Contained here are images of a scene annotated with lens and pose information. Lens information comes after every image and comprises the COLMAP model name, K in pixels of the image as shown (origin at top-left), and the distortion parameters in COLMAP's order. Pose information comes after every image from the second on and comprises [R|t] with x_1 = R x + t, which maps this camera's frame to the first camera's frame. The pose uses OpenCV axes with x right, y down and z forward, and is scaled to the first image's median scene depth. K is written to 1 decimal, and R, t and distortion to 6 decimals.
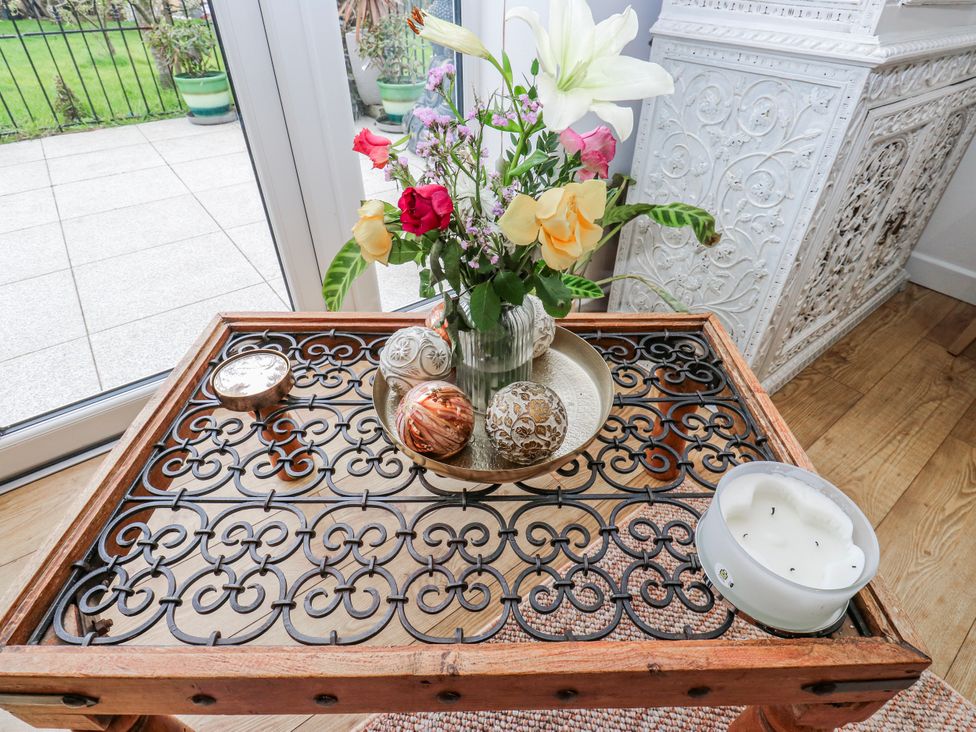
lens RADIAL K [[510.3, 0, 488.1], [0, 510.3, 362.0], [0, 0, 1]] dist [0.004539, -0.014717]
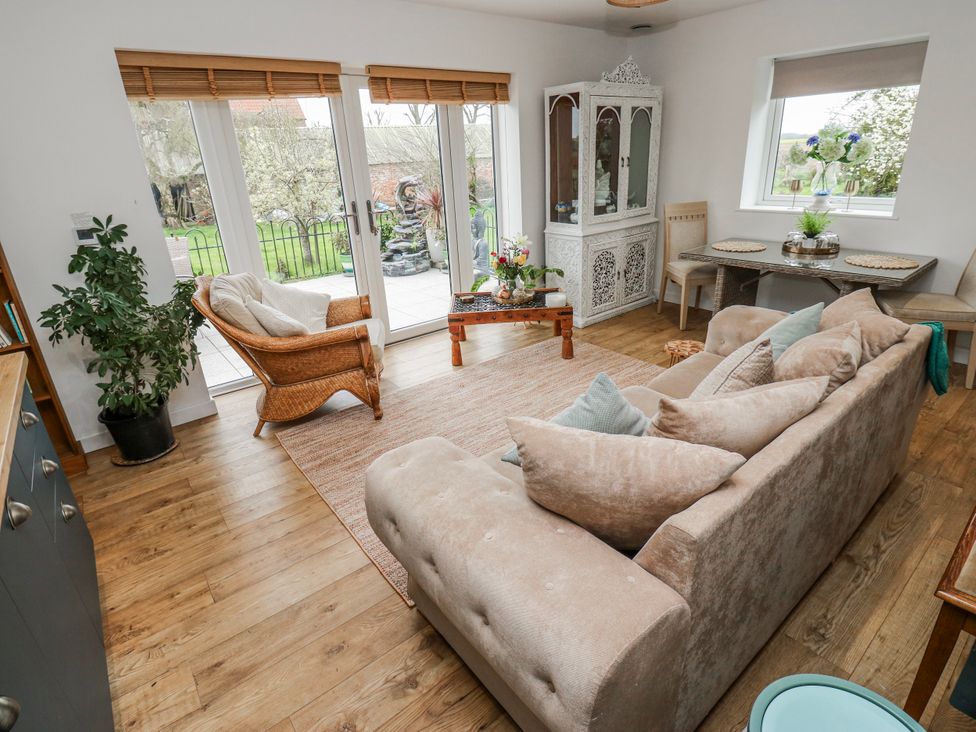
lens RADIAL K [[510.3, 0, 488.1], [0, 510.3, 362.0], [0, 0, 1]] dist [0.004539, -0.014717]
pose [[0.997625, -0.068411, -0.008031, -0.246520], [0.063424, 0.957808, -0.280323, 2.116472], [0.026870, 0.279148, 0.959872, -3.795234]]
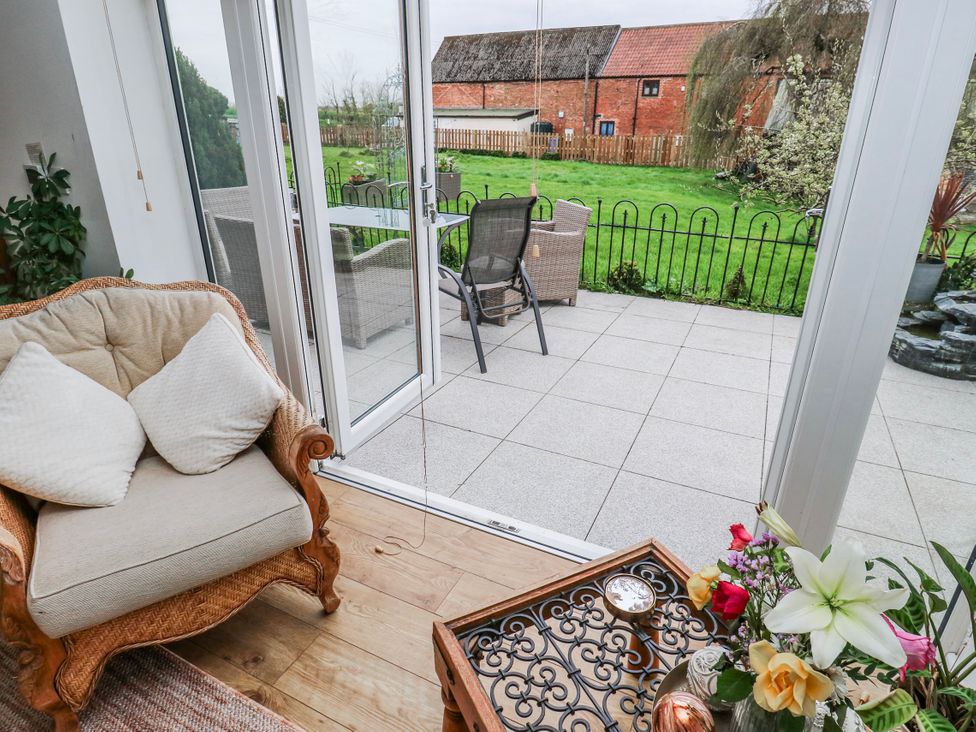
lens RADIAL K [[547.0, 0, 500.1], [0, 547.0, 361.6], [0, 0, 1]] dist [0.002531, -0.015981]
pose [[0.451439, 0.341605, -0.824323, 0.426092], [-0.559968, 0.827717, 0.036347, -0.367147], [0.694722, 0.445186, 0.564951, -0.437702]]
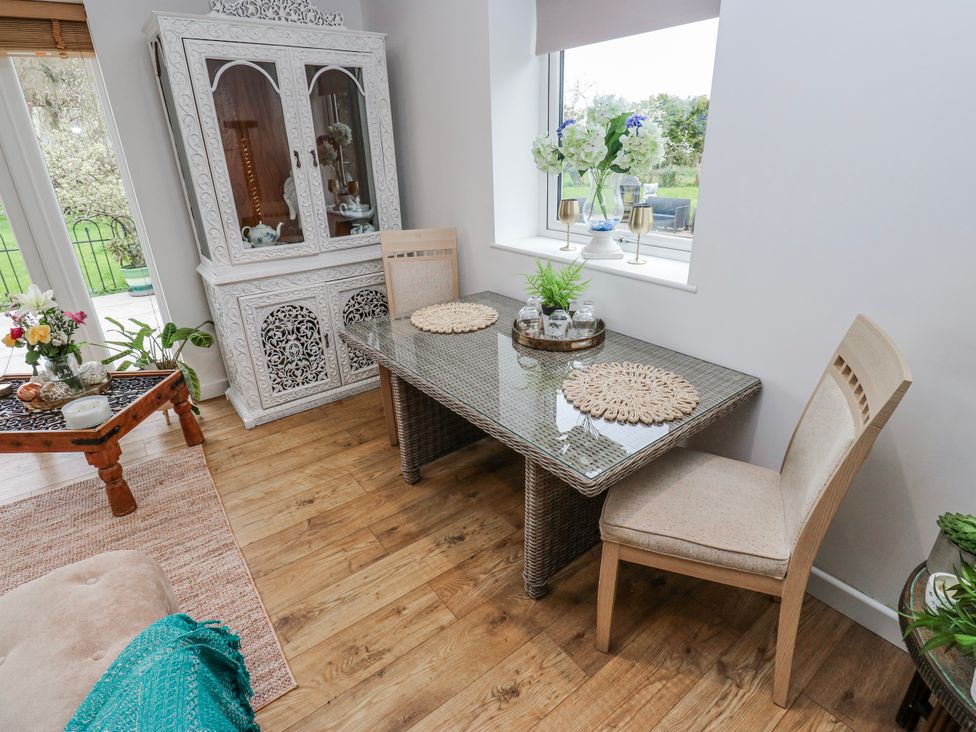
lens RADIAL K [[510.3, 0, 488.1], [0, 510.3, 362.0], [0, 0, 1]] dist [0.004539, -0.014717]
pose [[0.999079, -0.037575, -0.020697, 2.505470], [0.030866, 0.964718, -0.261470, 0.753168], [0.029792, 0.260591, 0.964990, -1.867473]]
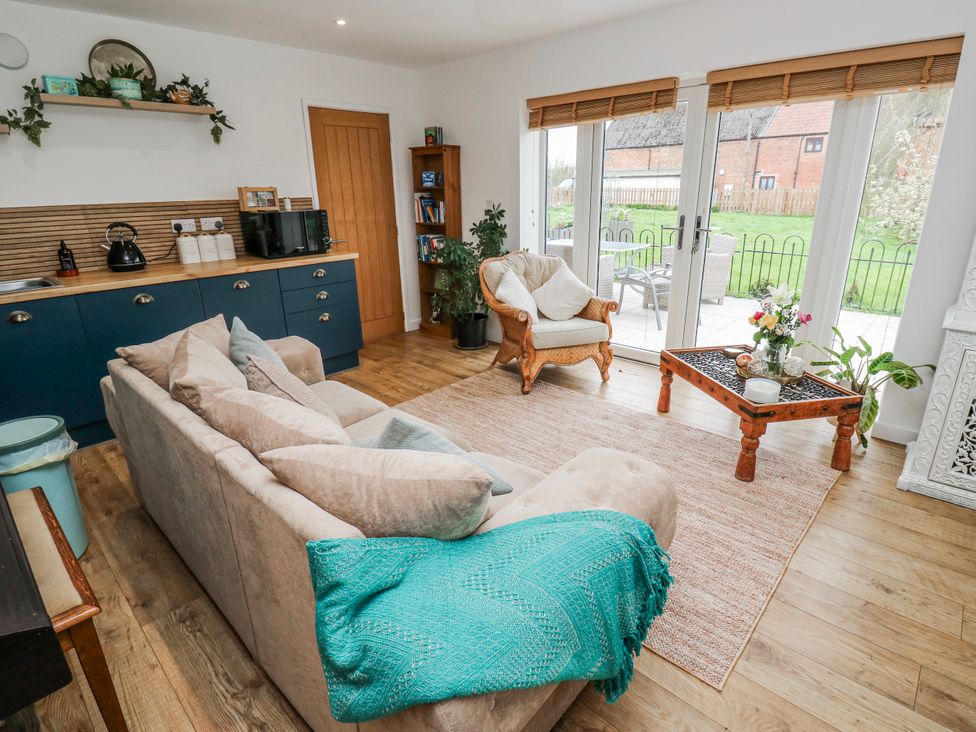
lens RADIAL K [[504.9, 0, 499.2], [0, 504.9, 361.3], [0, 0, 1]] dist [-0.000018, -0.011954]
pose [[0.175078, 0.302282, -0.937002, 2.995710], [-0.597008, 0.789369, 0.143105, 0.629068], [0.782898, 0.534343, 0.318666, -1.696706]]
